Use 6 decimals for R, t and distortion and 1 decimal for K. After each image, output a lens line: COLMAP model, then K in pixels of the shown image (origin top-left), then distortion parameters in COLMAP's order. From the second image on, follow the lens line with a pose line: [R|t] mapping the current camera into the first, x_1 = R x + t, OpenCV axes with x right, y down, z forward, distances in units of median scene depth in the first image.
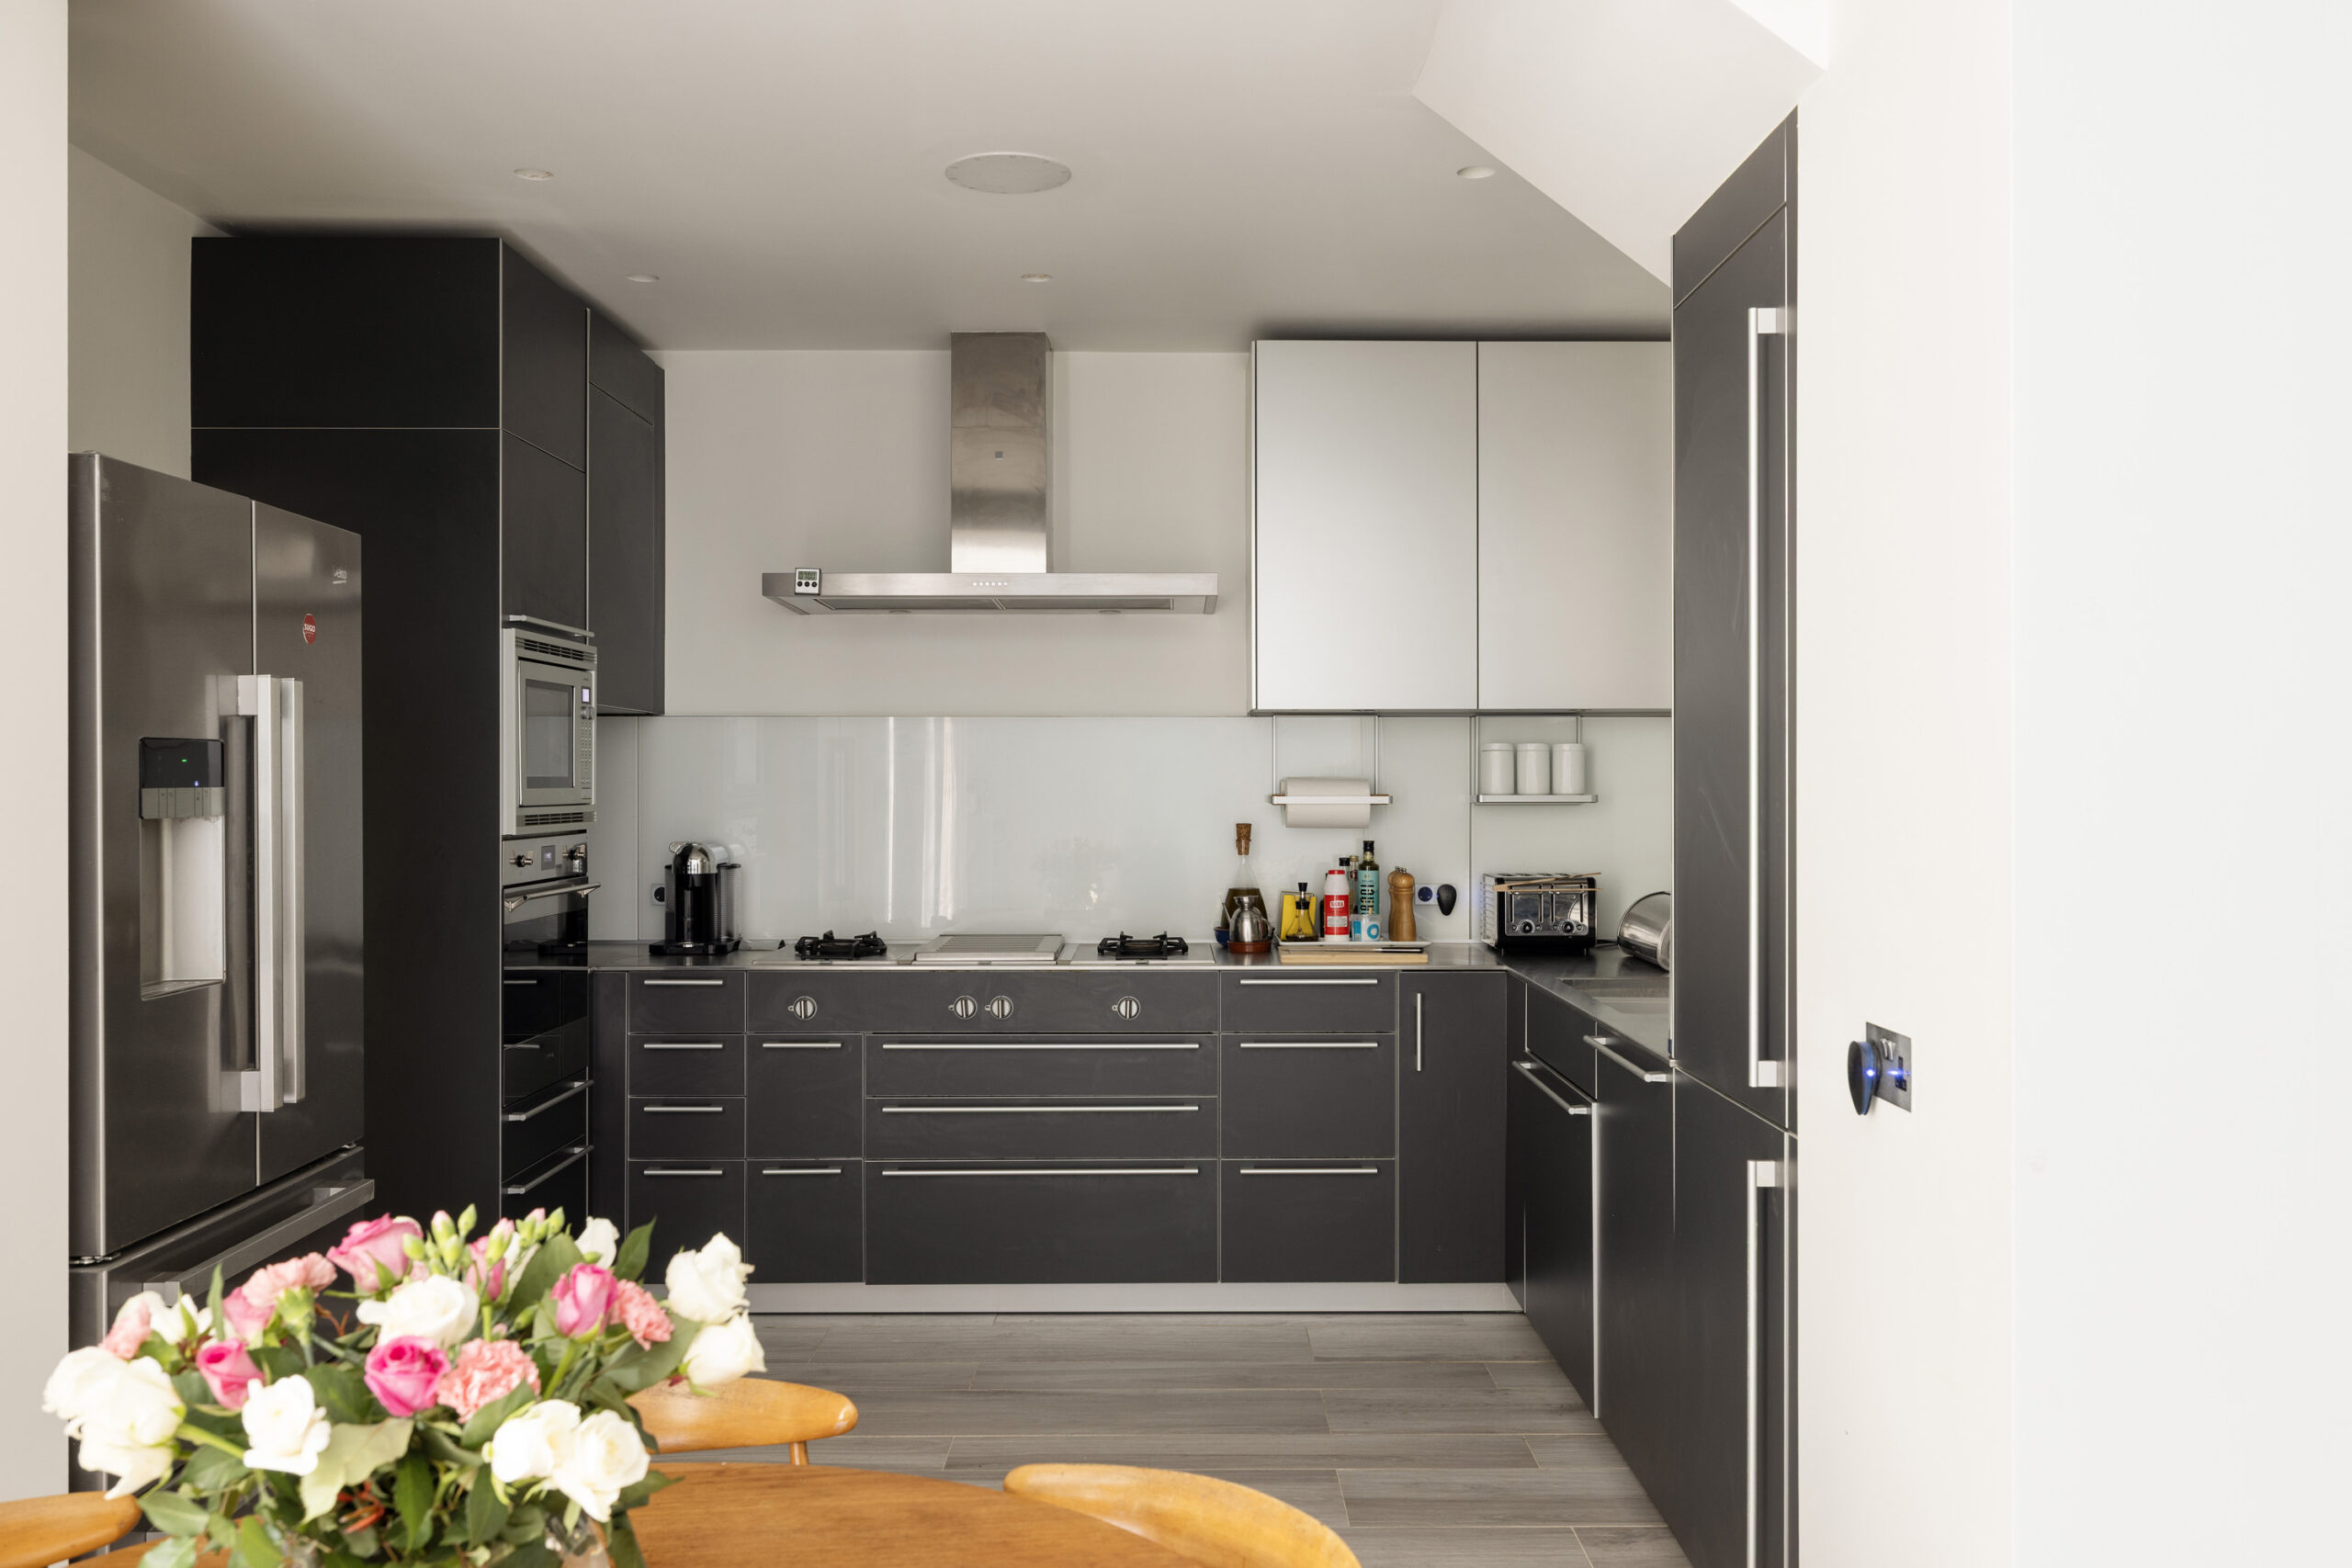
lens RADIAL K [[1912.0, 0, 1303.2], [0, 1912.0, 790.8], [0, 0, 1]] dist [0.005685, 0.001416]
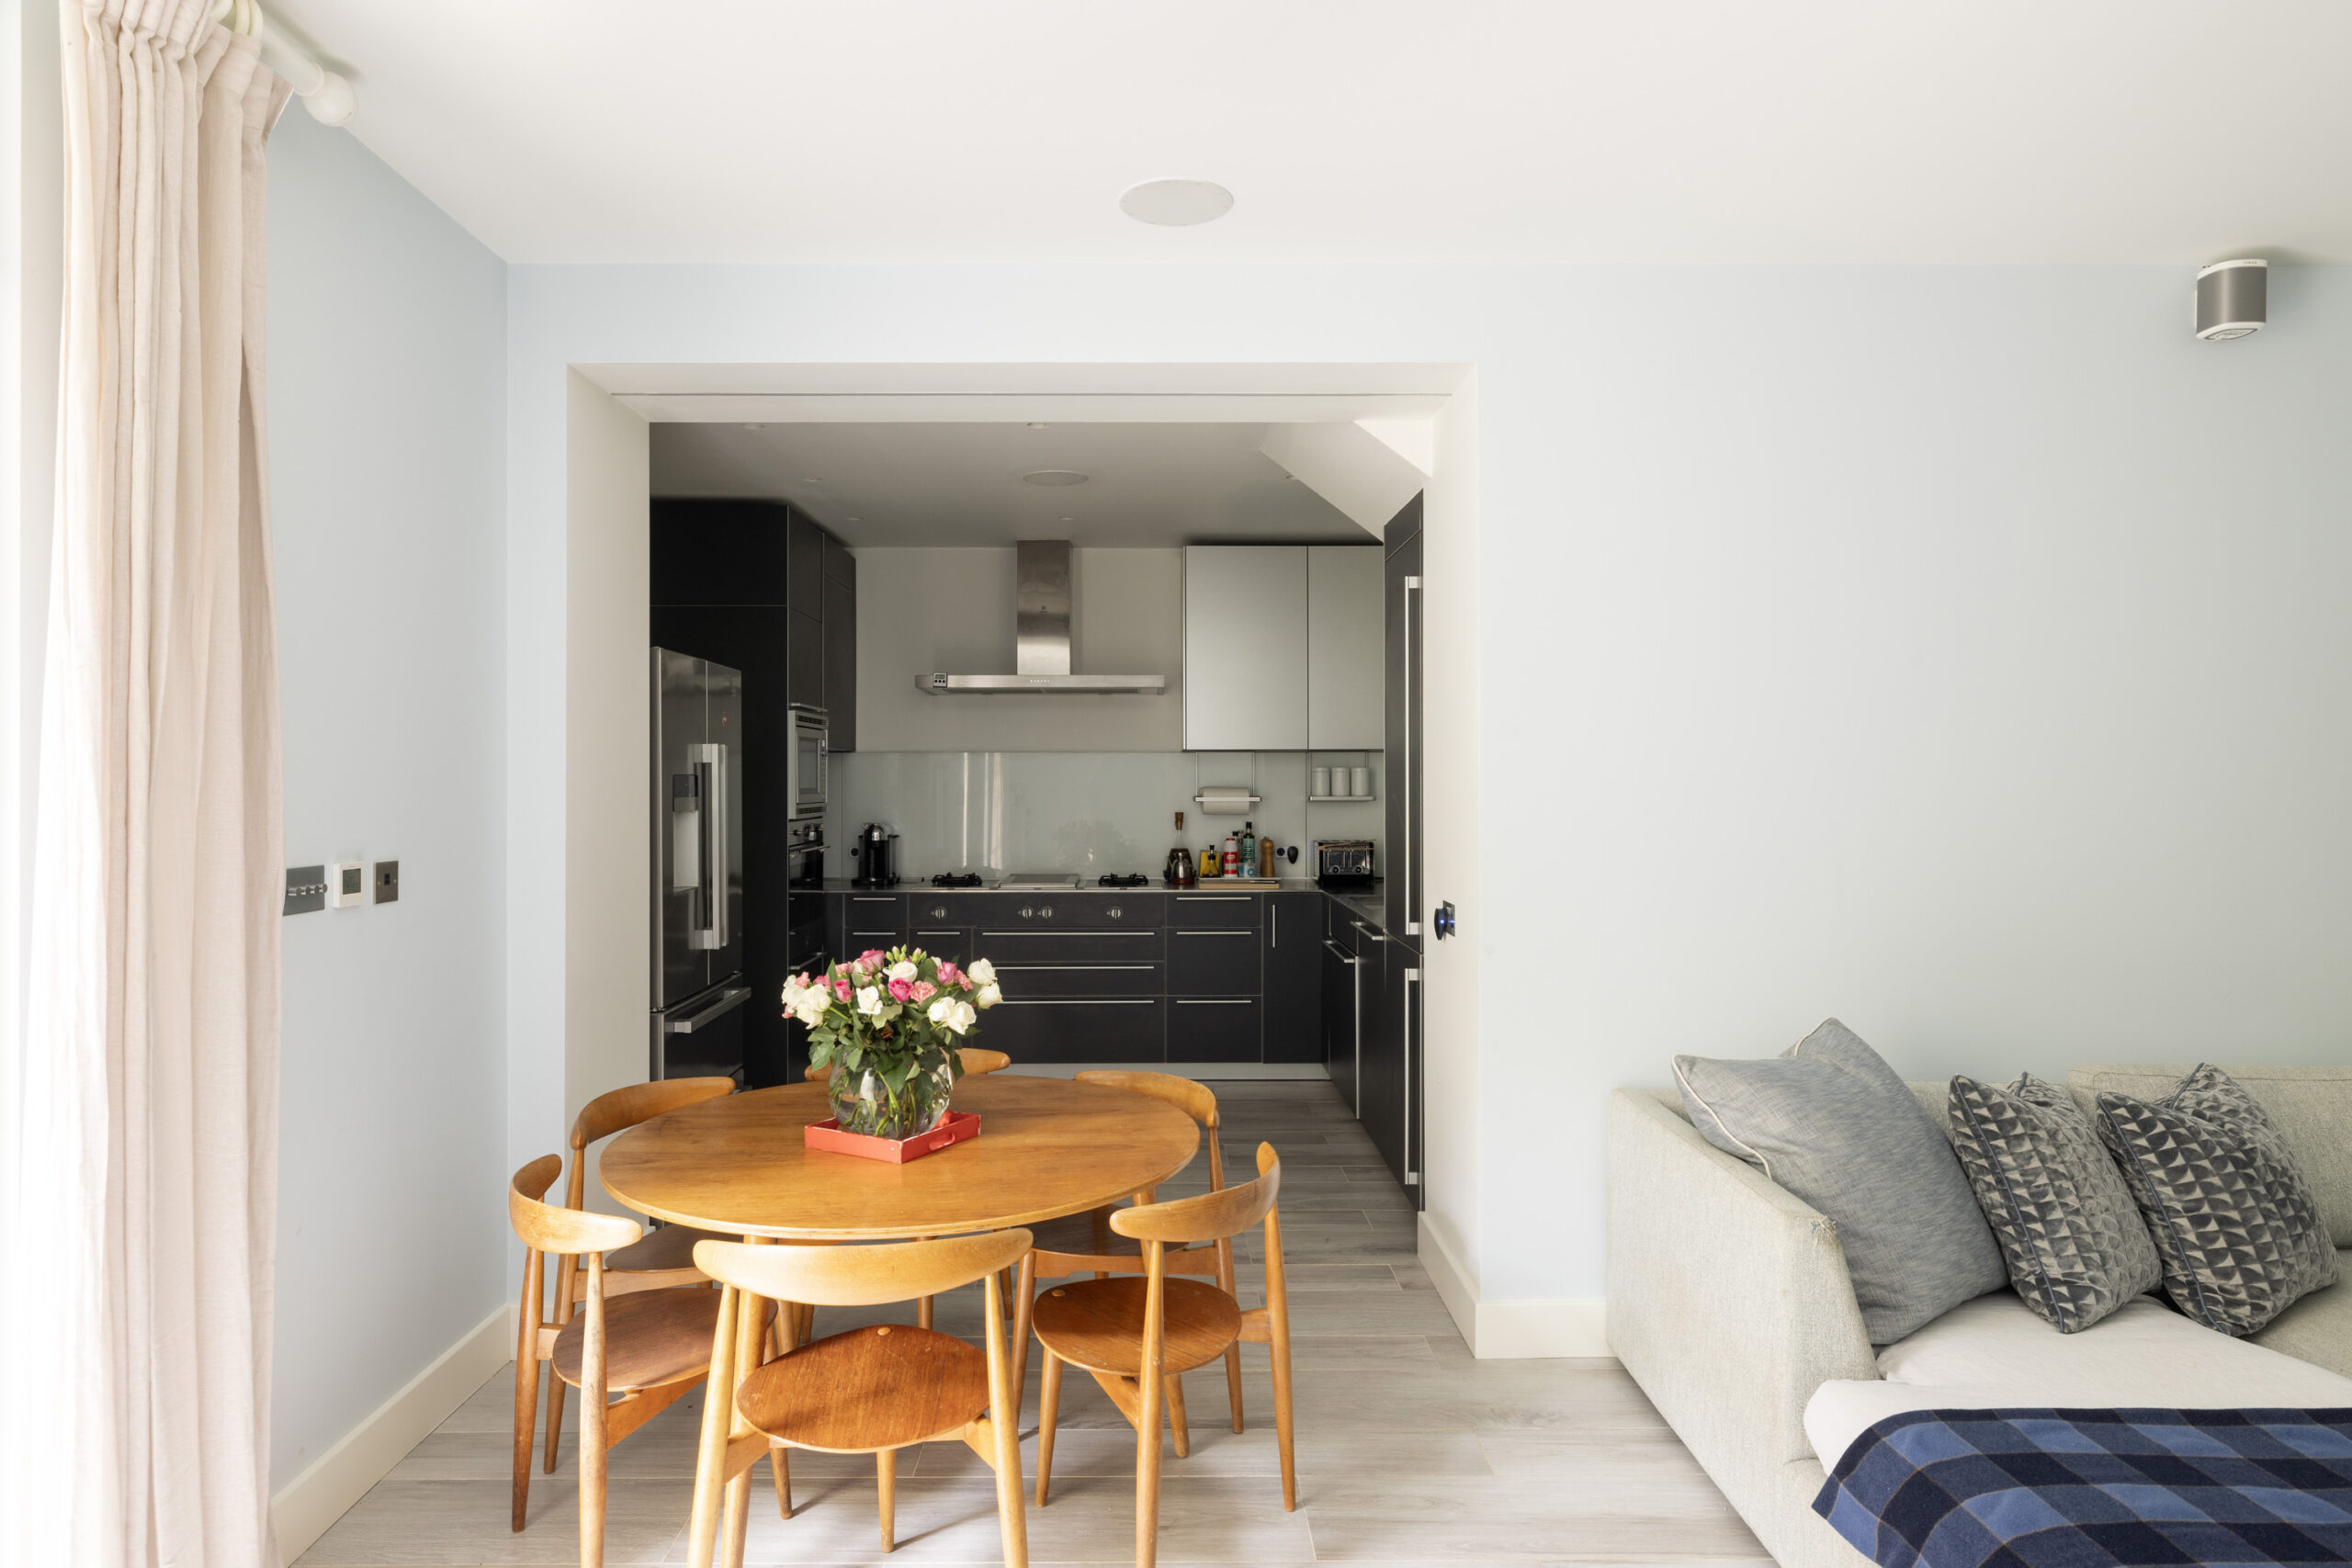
lens RADIAL K [[1359.0, 0, 1176.0], [0, 1359.0, 784.0], [0, 0, 1]] dist [0.000306, 0.000012]
pose [[0.999161, -0.001239, -0.040948, 0.019024], [0.001148, 0.999997, -0.002267, -0.006995], [0.040951, 0.002218, 0.999159, -0.290502]]
